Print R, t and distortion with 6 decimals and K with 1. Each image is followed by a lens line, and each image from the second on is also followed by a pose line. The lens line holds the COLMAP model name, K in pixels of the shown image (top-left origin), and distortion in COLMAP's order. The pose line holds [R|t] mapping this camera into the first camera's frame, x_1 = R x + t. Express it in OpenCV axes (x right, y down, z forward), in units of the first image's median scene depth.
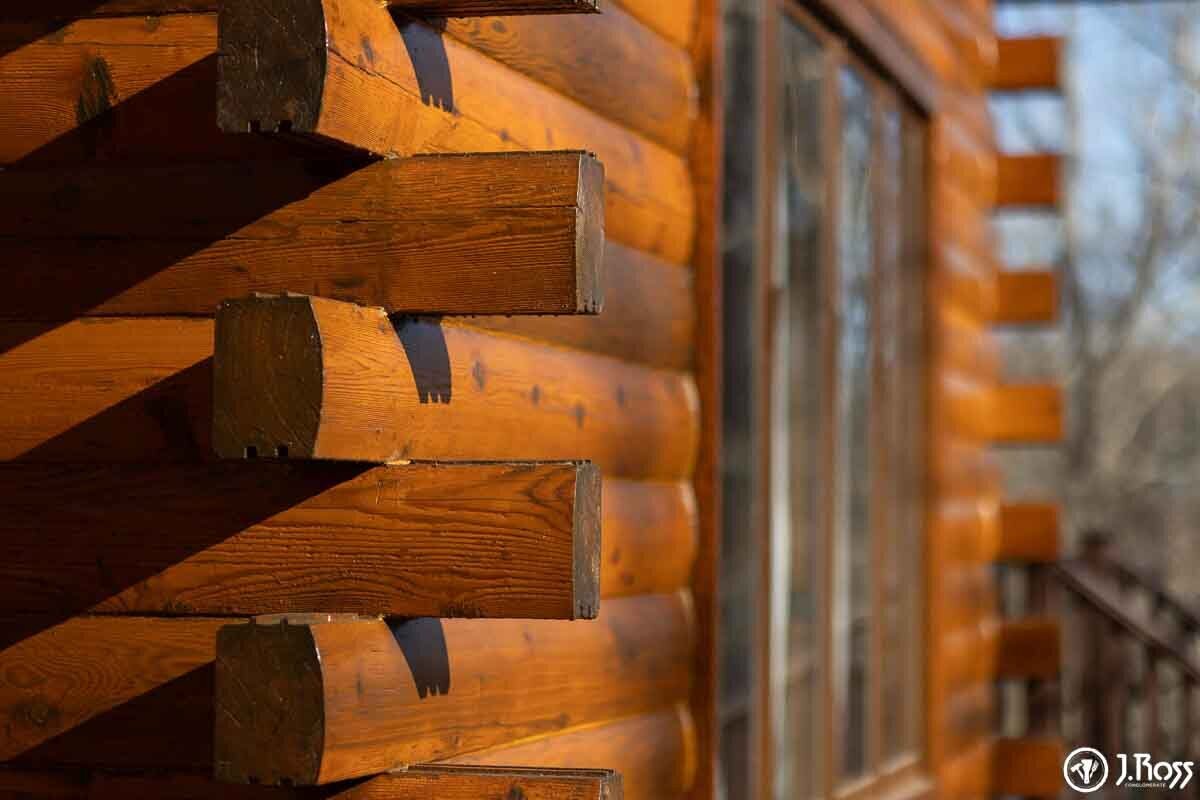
lens RADIAL K [[2999.8, 0, 600.0], [0, 2999.8, 400.0], [0, 0, 1]] dist [0.078595, 0.531936]
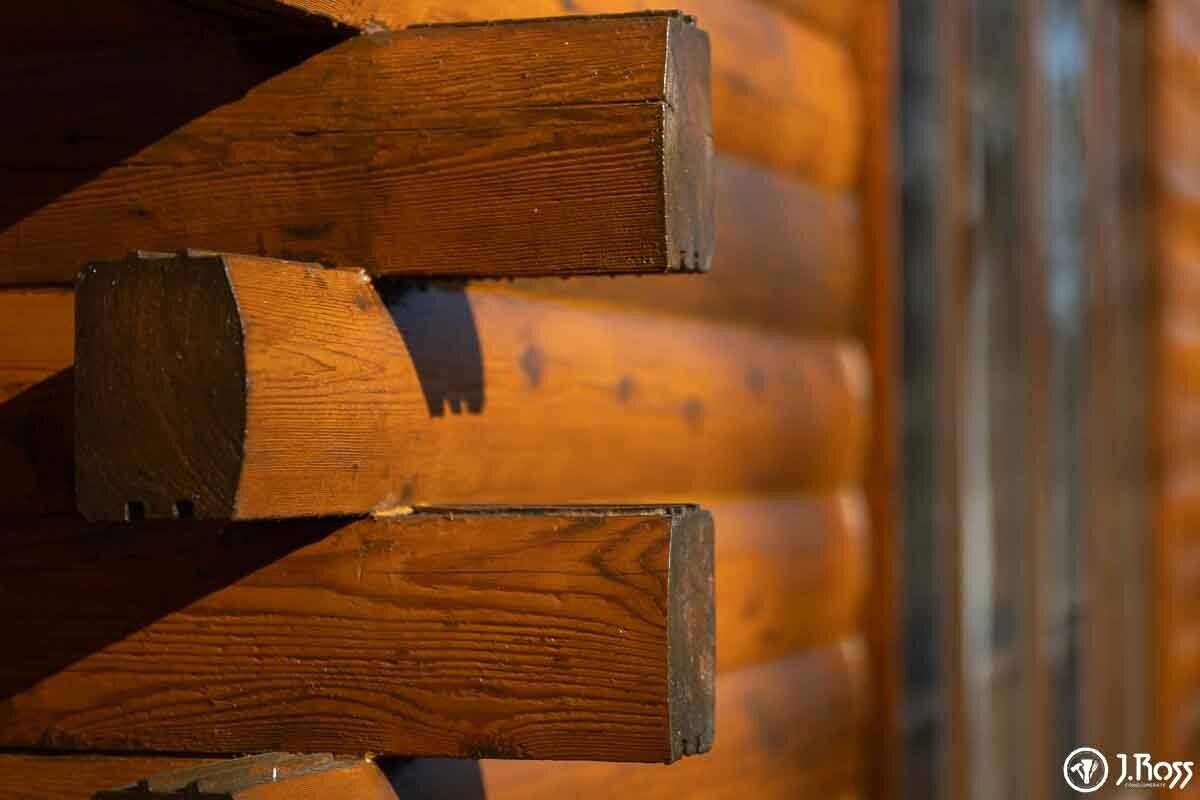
lens RADIAL K [[2999.8, 0, 600.0], [0, 2999.8, 400.0], [0, 0, 1]] dist [0.078595, 0.531936]
pose [[0.998158, -0.017071, -0.058215, 0.013971], [0.018359, 0.999597, 0.021670, -0.016006], [0.057822, -0.022699, 0.998069, 0.371246]]
